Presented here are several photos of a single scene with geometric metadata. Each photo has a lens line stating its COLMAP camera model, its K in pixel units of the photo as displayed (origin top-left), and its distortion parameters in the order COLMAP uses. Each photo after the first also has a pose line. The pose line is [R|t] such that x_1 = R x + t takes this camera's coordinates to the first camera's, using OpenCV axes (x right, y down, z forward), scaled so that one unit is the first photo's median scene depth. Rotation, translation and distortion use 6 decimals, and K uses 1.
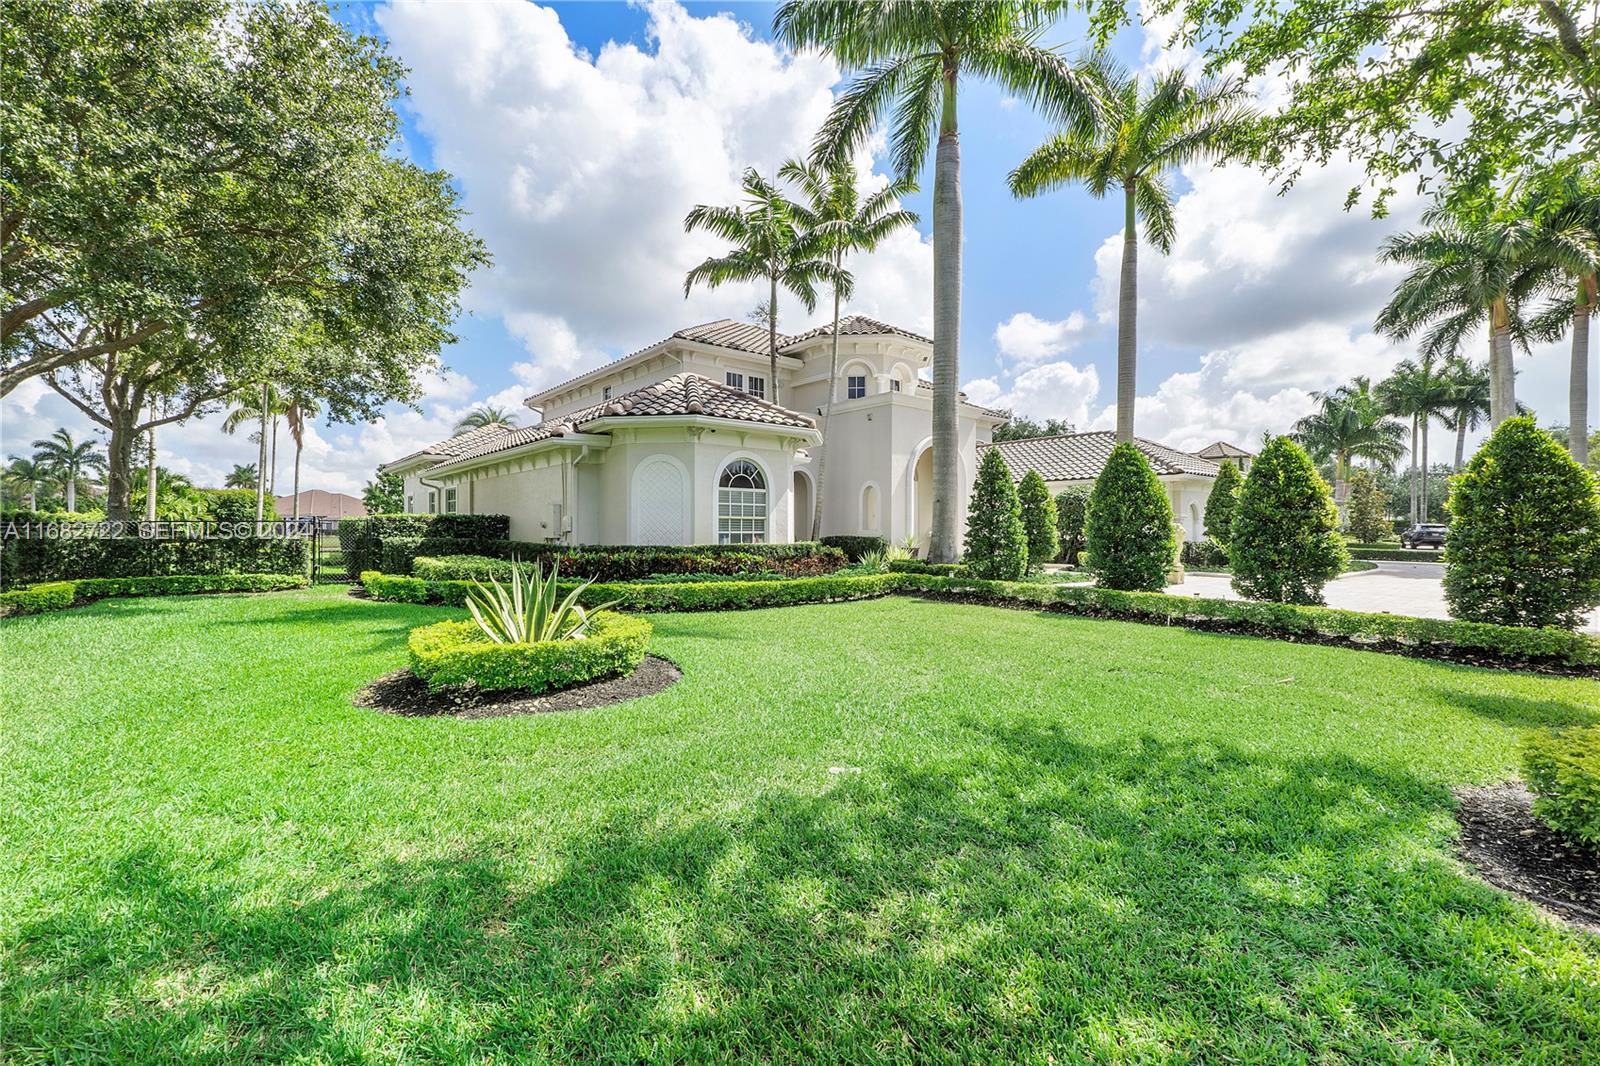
lens RADIAL K [[665.4, 0, 805.5], [0, 665.4, 532.6], [0, 0, 1]] dist [-0.004052, 0.000070]
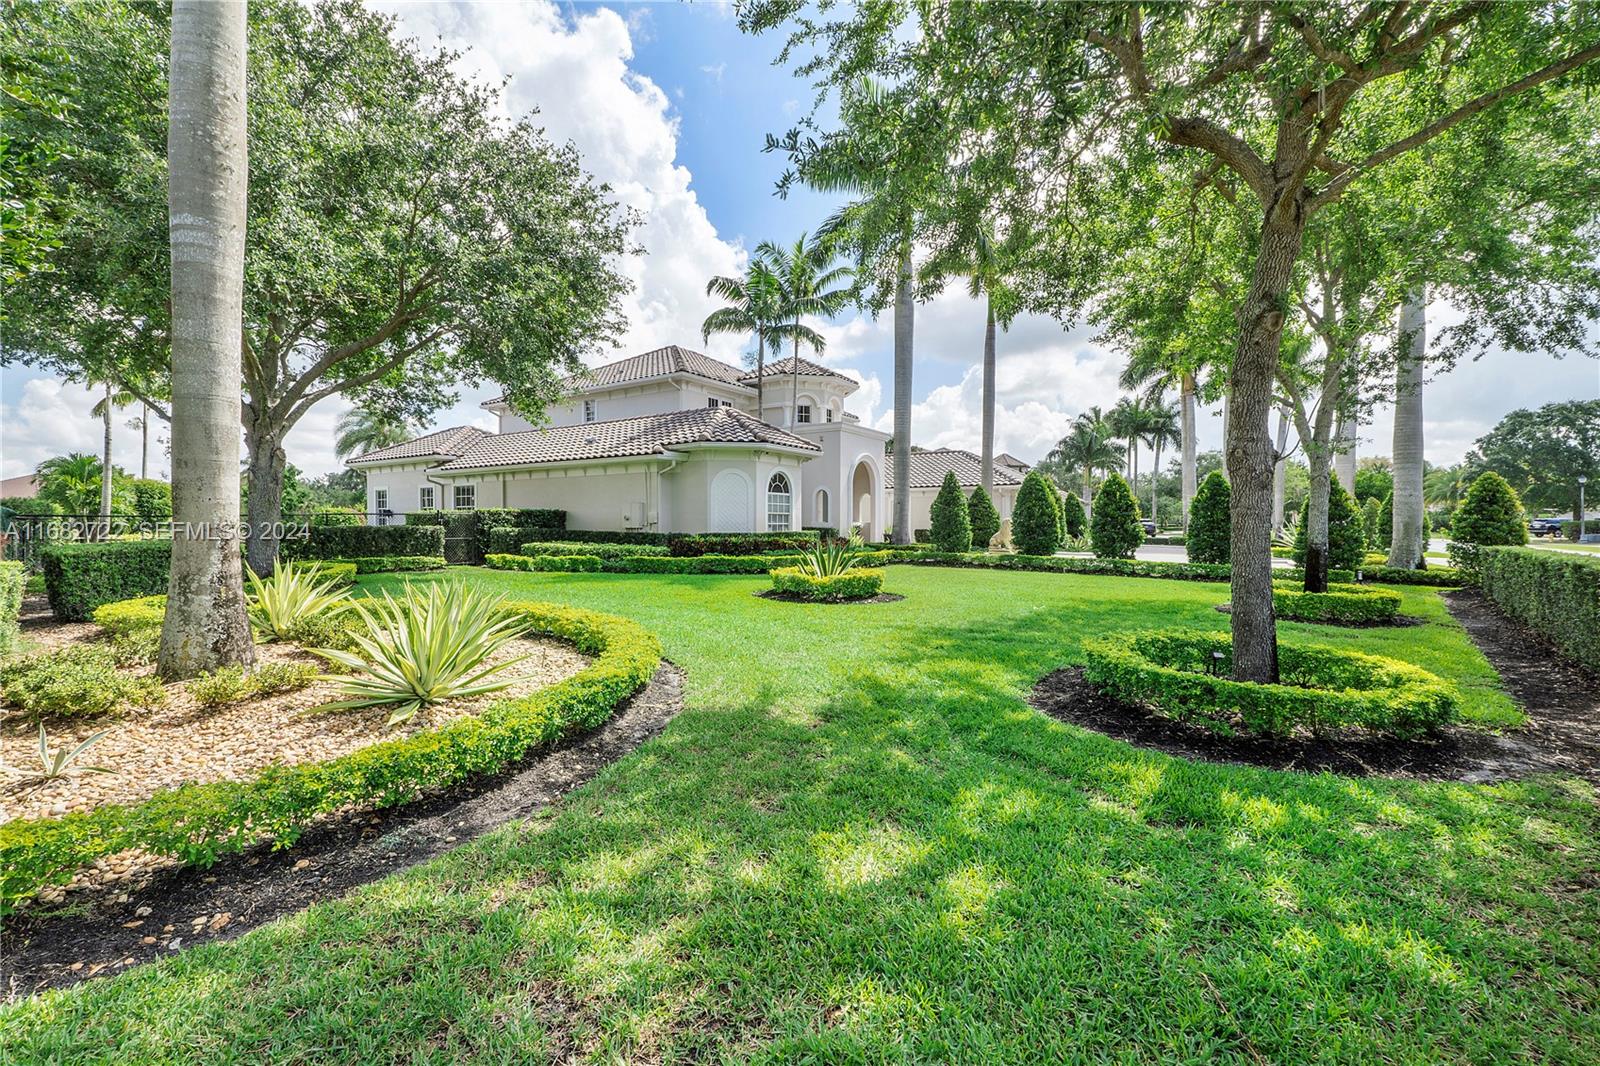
lens RADIAL K [[665.4, 0, 794.6], [0, 665.4, 526.7], [0, 0, 1]] dist [-0.004052, 0.000070]
pose [[0.957953, -0.000176, 0.286925, -0.406517], [0.000154, 1.000000, 0.000098, 0.005420], [-0.286925, -0.000049, 0.957953, -0.325297]]
